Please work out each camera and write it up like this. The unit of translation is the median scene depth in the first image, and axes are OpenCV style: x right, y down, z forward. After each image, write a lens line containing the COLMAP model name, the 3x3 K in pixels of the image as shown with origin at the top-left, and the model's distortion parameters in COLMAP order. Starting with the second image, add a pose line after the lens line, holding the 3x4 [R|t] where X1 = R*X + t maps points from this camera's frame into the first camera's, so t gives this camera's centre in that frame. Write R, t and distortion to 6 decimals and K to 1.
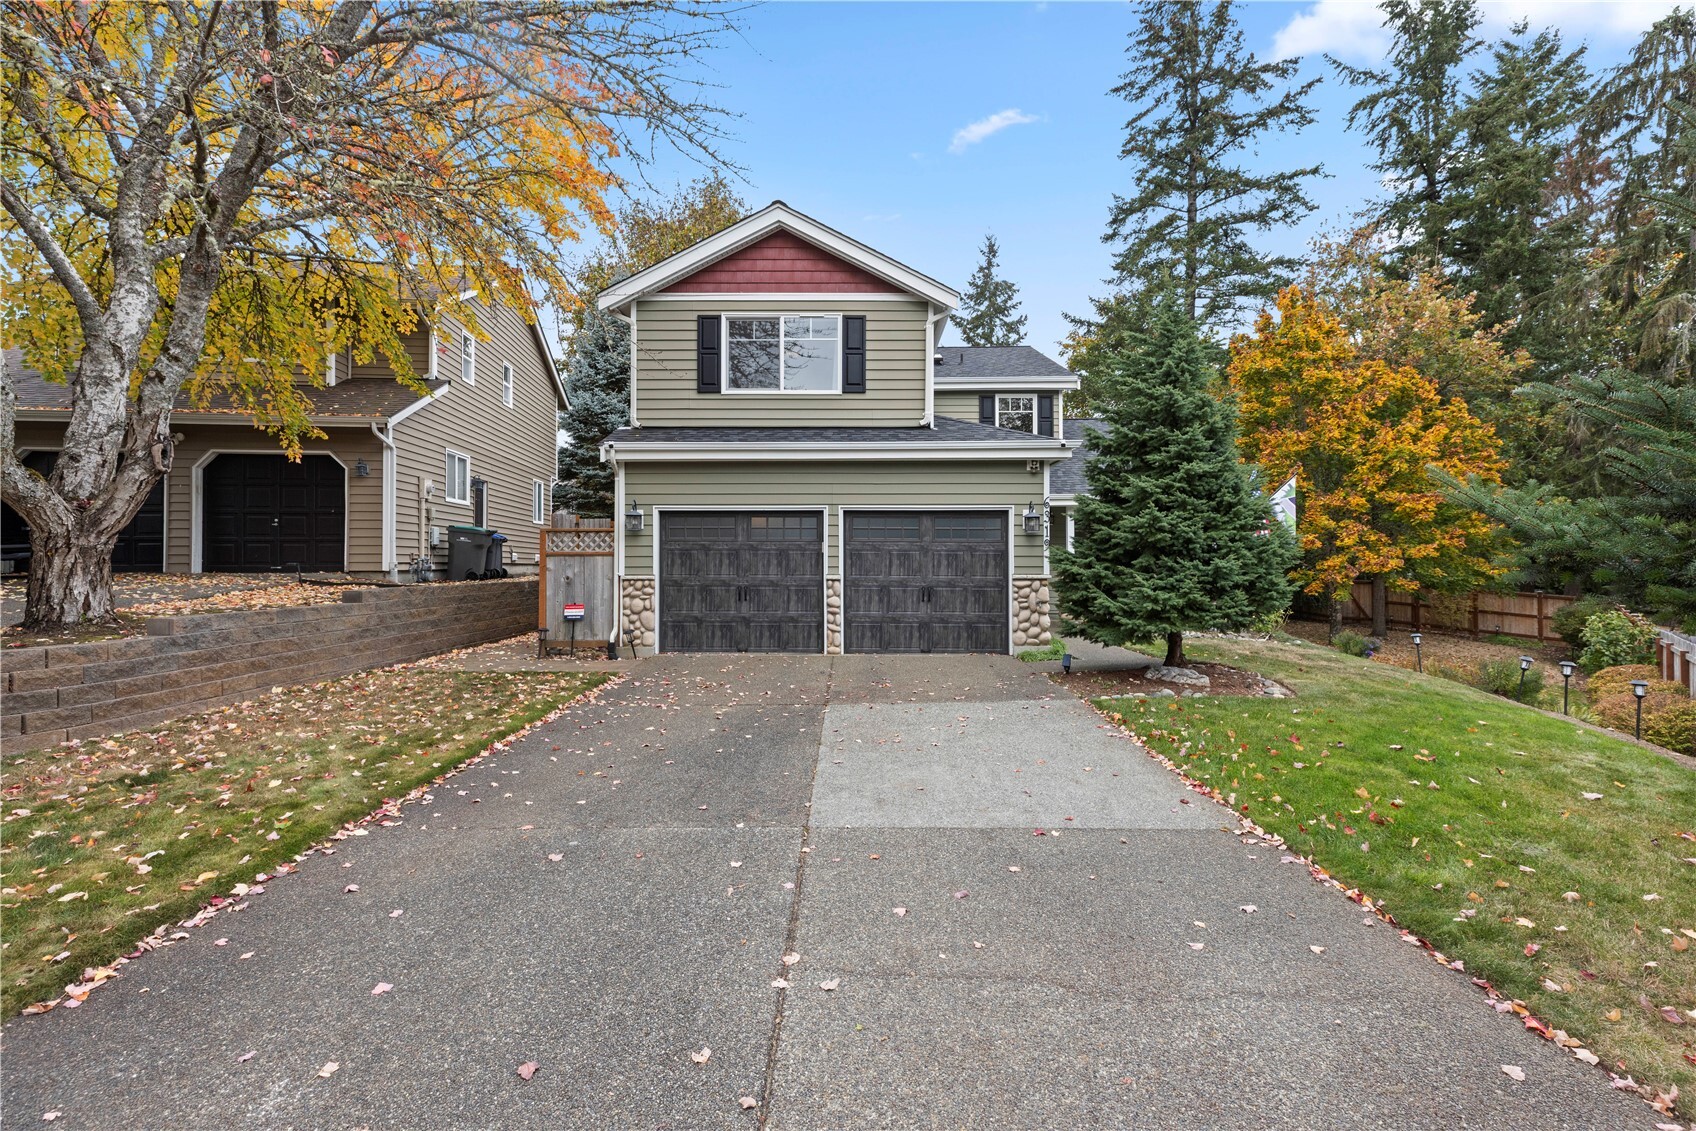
lens RADIAL K [[775.6, 0, 862.7], [0, 775.6, 553.5], [0, 0, 1]] dist [-0.000283, 0.001068]
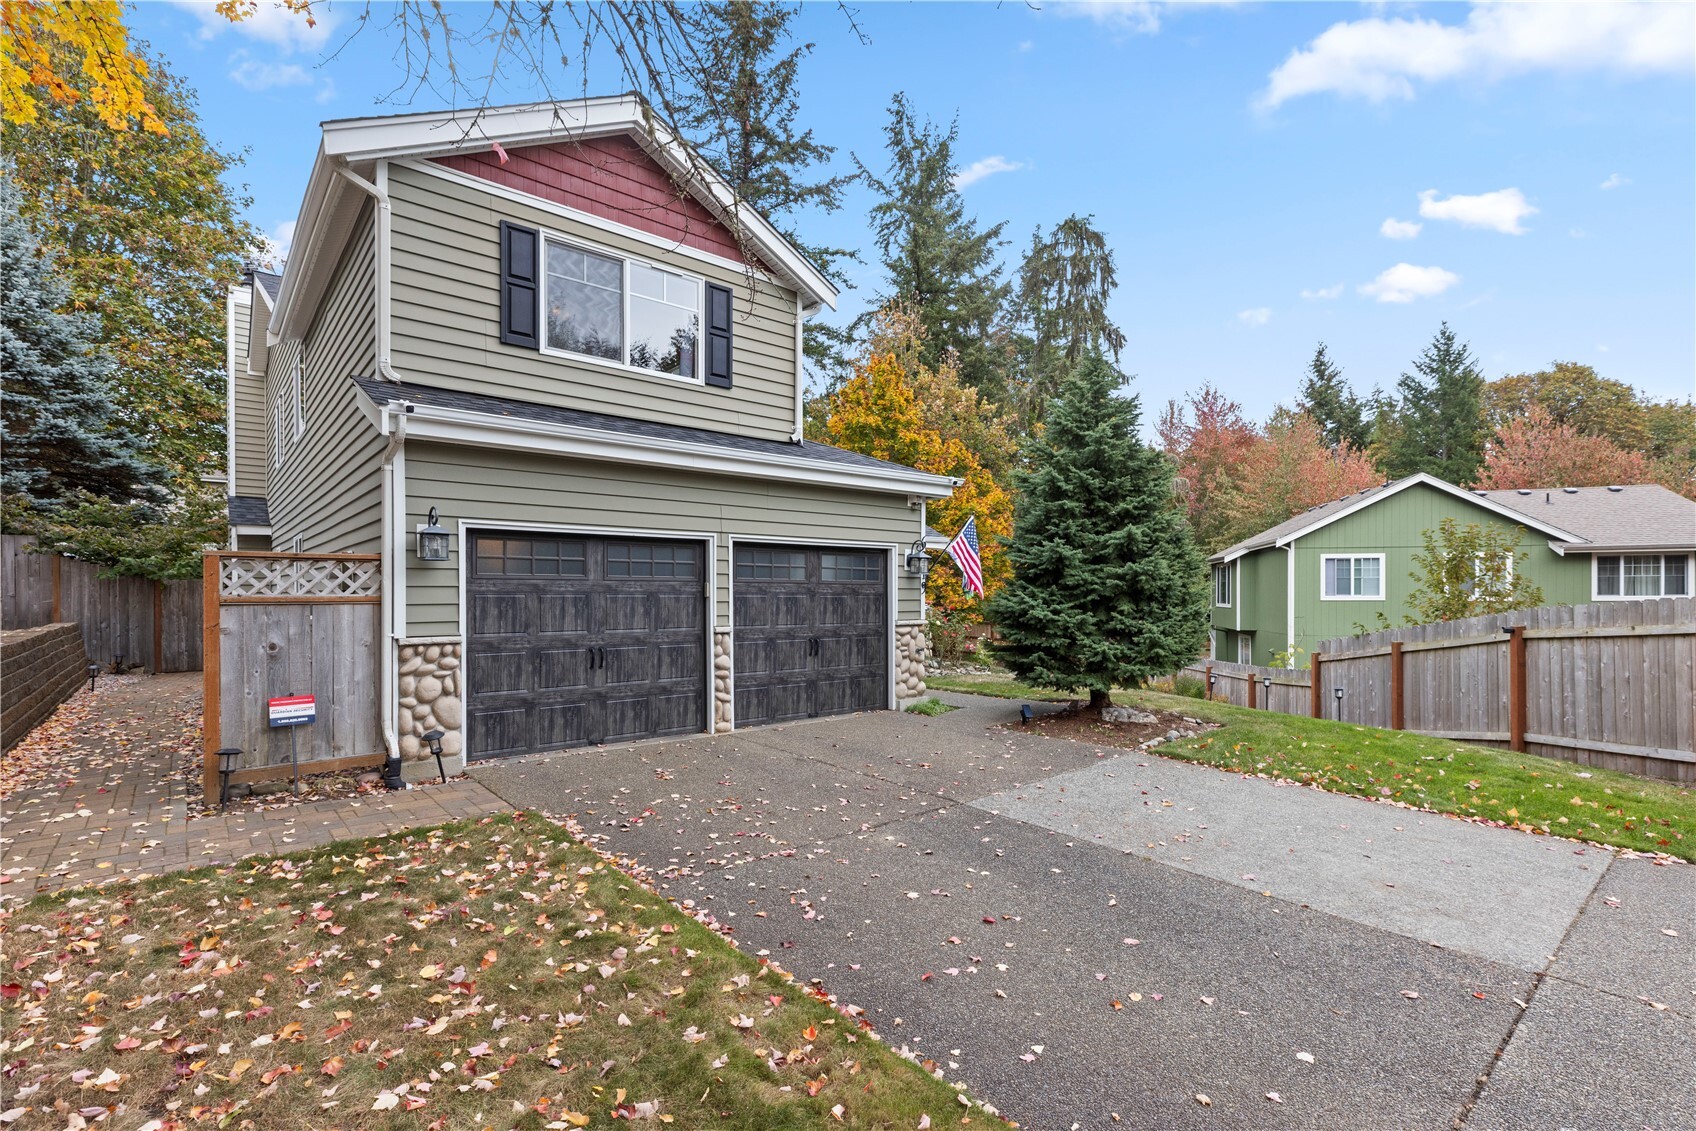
lens RADIAL K [[775.6, 0, 851.9], [0, 775.6, 600.3], [0, 0, 1]] dist [-0.000283, 0.001068]
pose [[0.753820, -0.006640, 0.657048, -0.431559], [-0.005044, 0.999861, 0.015891, -0.010311], [-0.657062, -0.015293, 0.753681, 0.348357]]
